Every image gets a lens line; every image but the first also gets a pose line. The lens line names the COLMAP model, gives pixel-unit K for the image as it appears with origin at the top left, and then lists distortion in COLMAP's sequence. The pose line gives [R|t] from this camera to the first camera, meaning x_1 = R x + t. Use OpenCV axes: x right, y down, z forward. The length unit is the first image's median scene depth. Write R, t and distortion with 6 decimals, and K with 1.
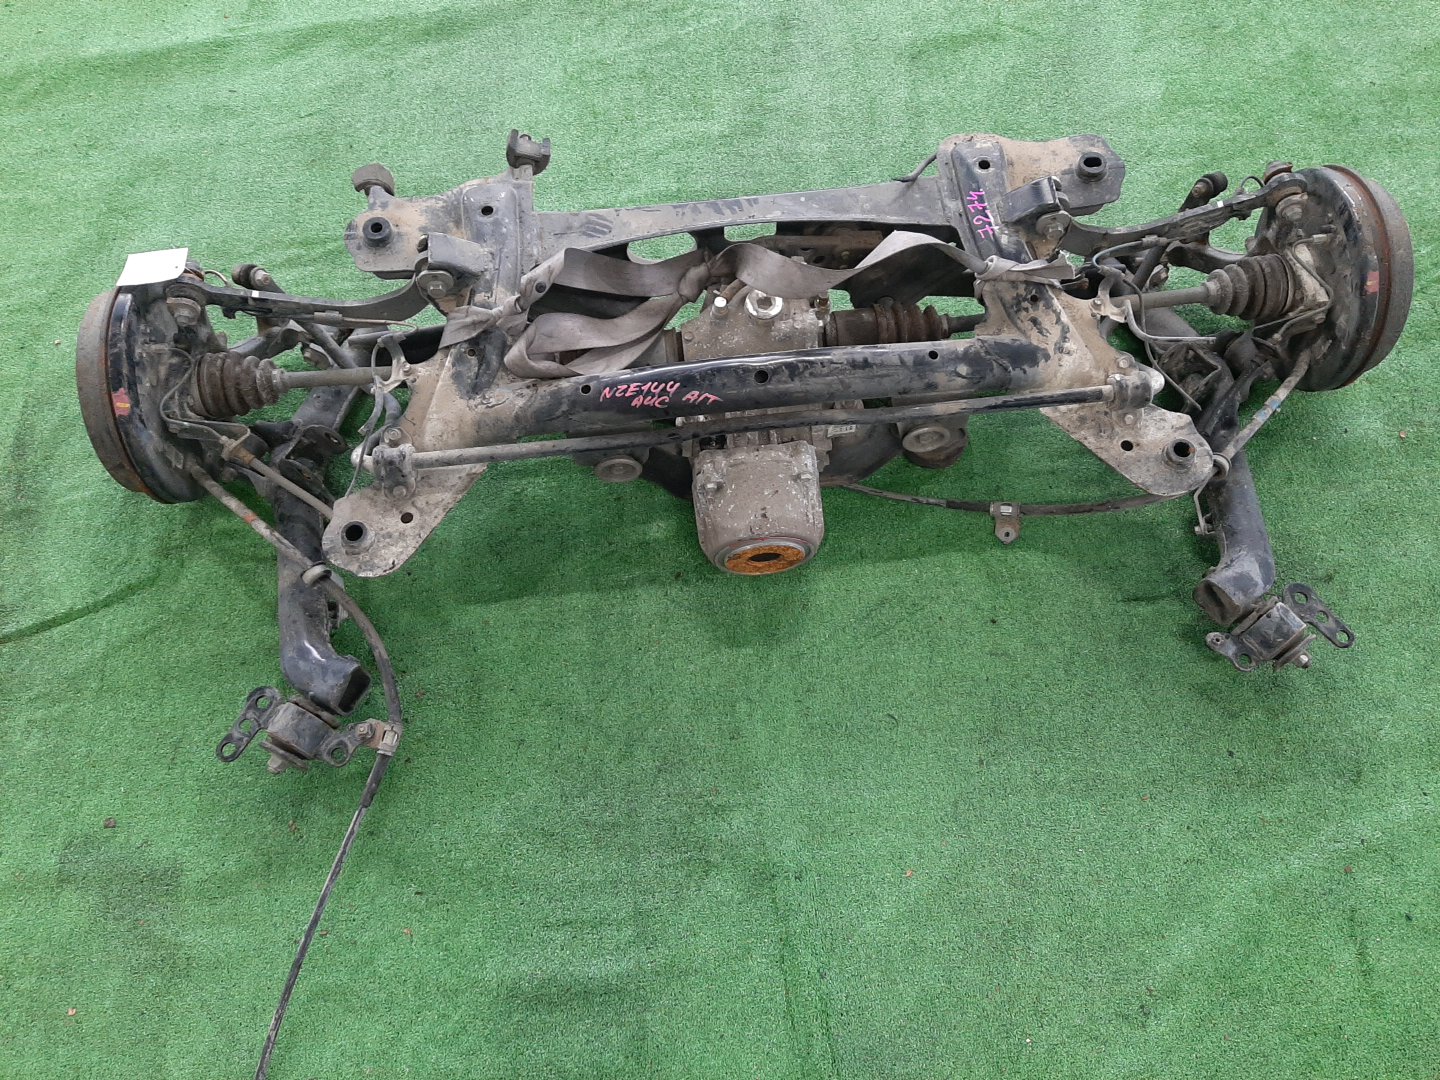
lens RADIAL K [[1102.7, 0, 727.0], [0, 1102.7, 512.4], [0, 0, 1]] dist [-0.012455, -0.005703]
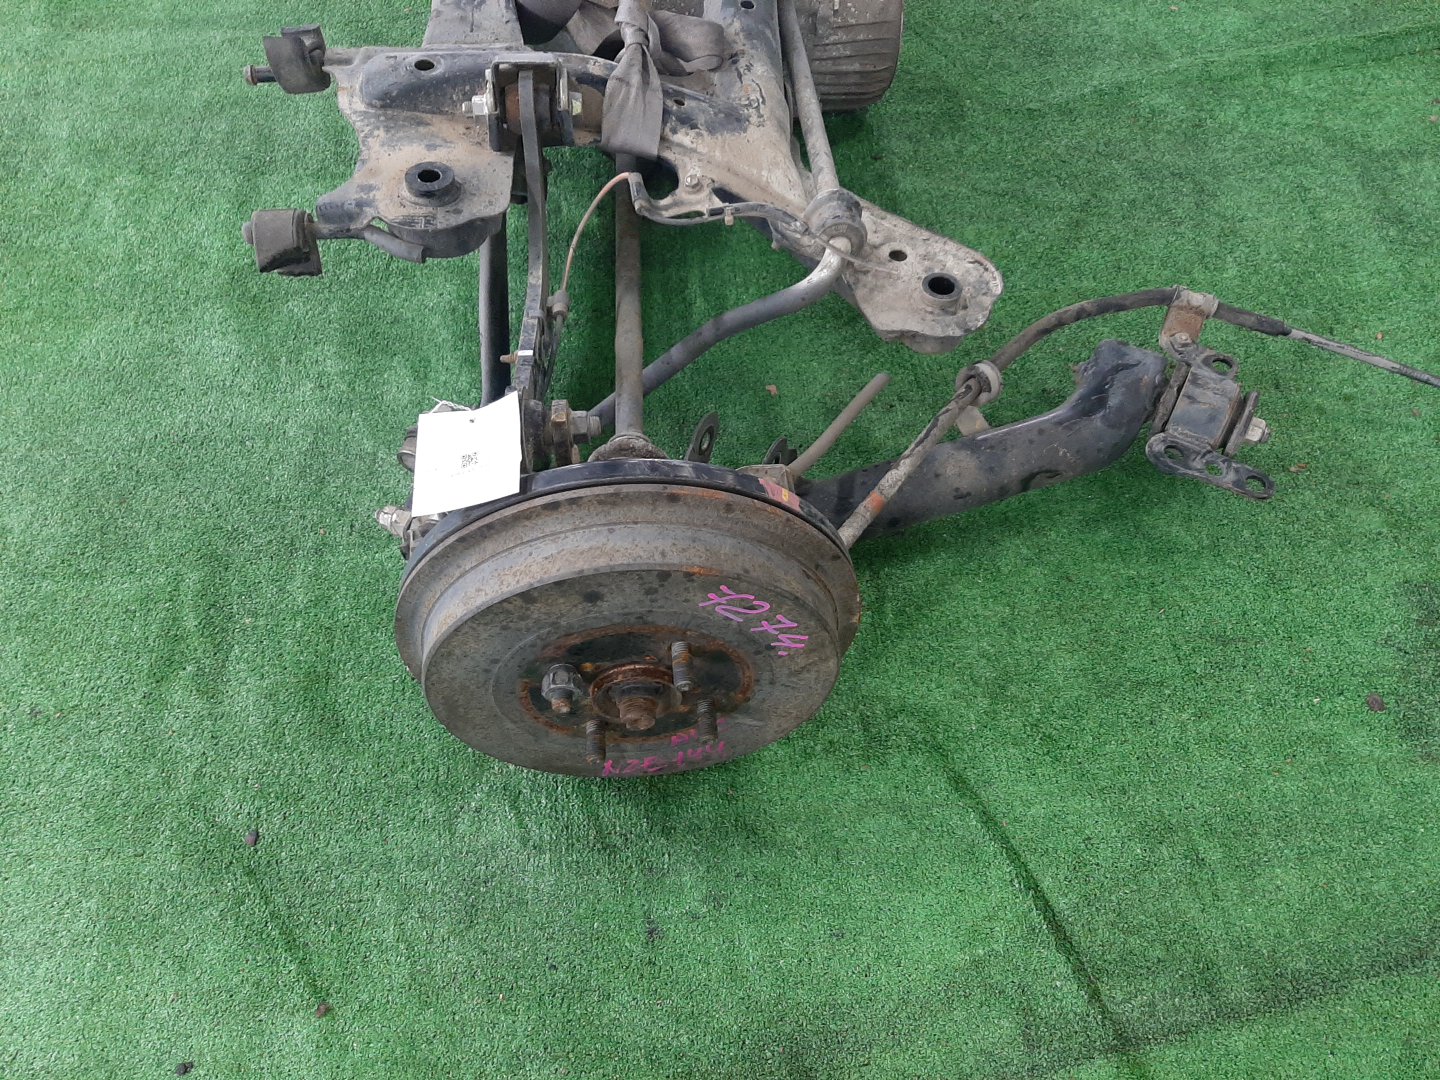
lens RADIAL K [[1115.1, 0, 720.0], [0, 1115.1, 540.0], [0, 0, 1]] dist [0.014378, -0.002627]
pose [[0.016945, -0.804829, 0.593264, -0.818784], [0.890454, 0.282017, 0.357154, -0.281370], [-0.454758, 0.522222, 0.721442, 0.623761]]
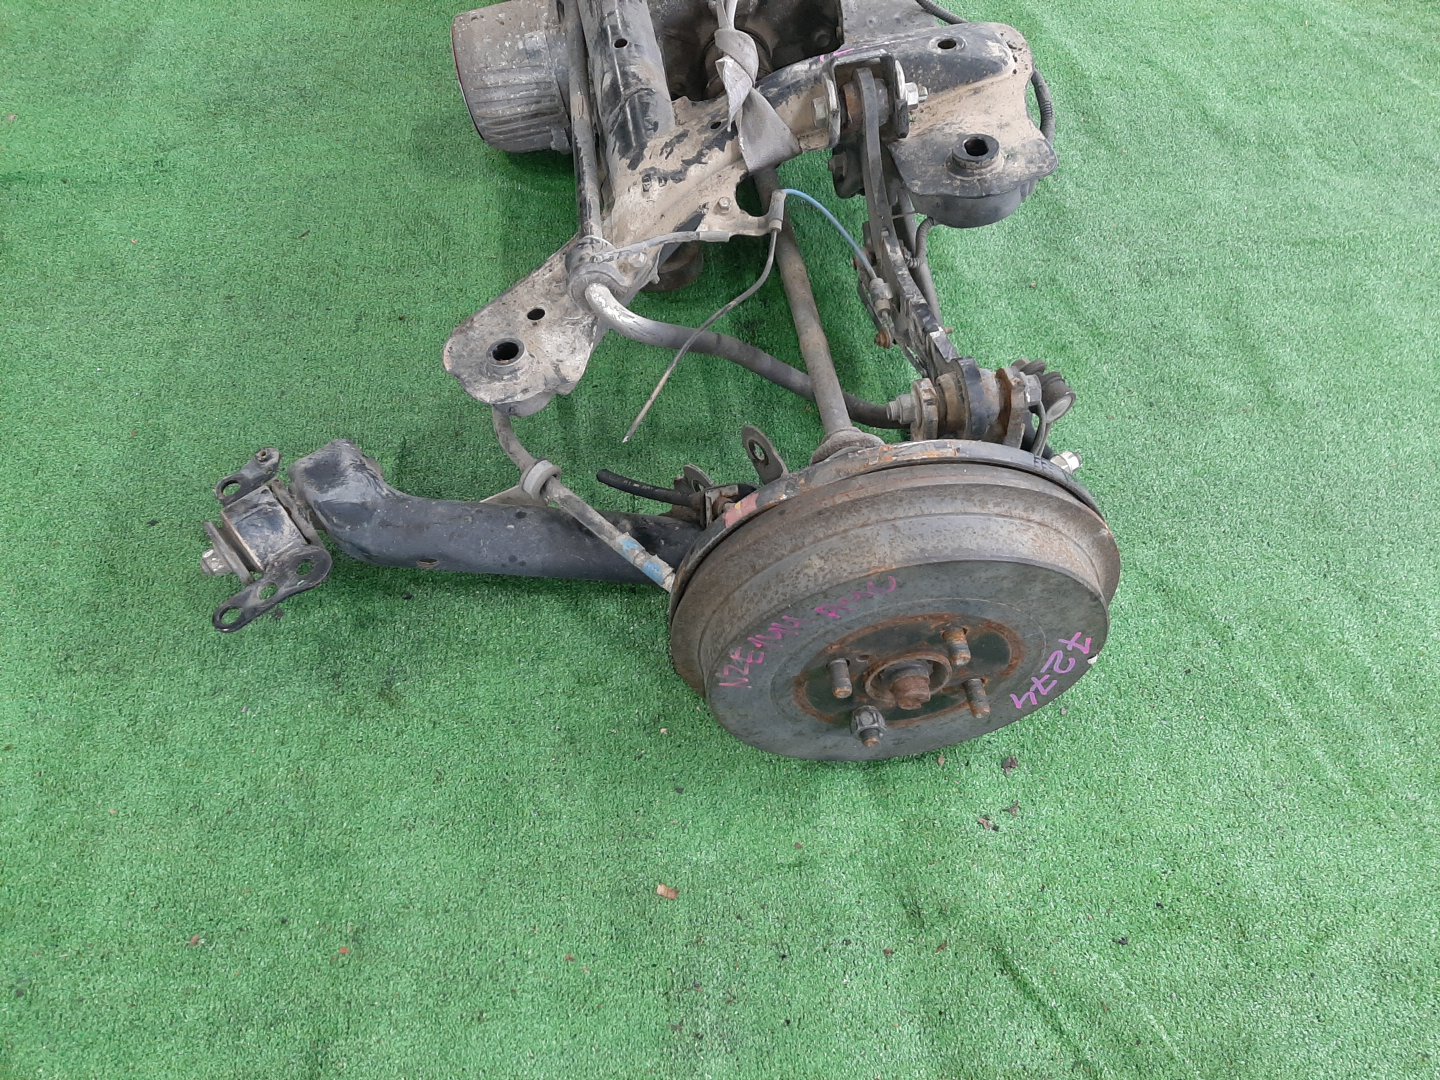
lens RADIAL K [[1115.1, 0, 720.0], [0, 1115.1, 540.0], [0, 0, 1]] dist [0.014378, -0.002627]
pose [[0.026279, 0.815699, -0.577879, 0.881087], [-0.874190, 0.299143, 0.382498, -0.382399], [0.484872, 0.495124, 0.720937, 0.634573]]
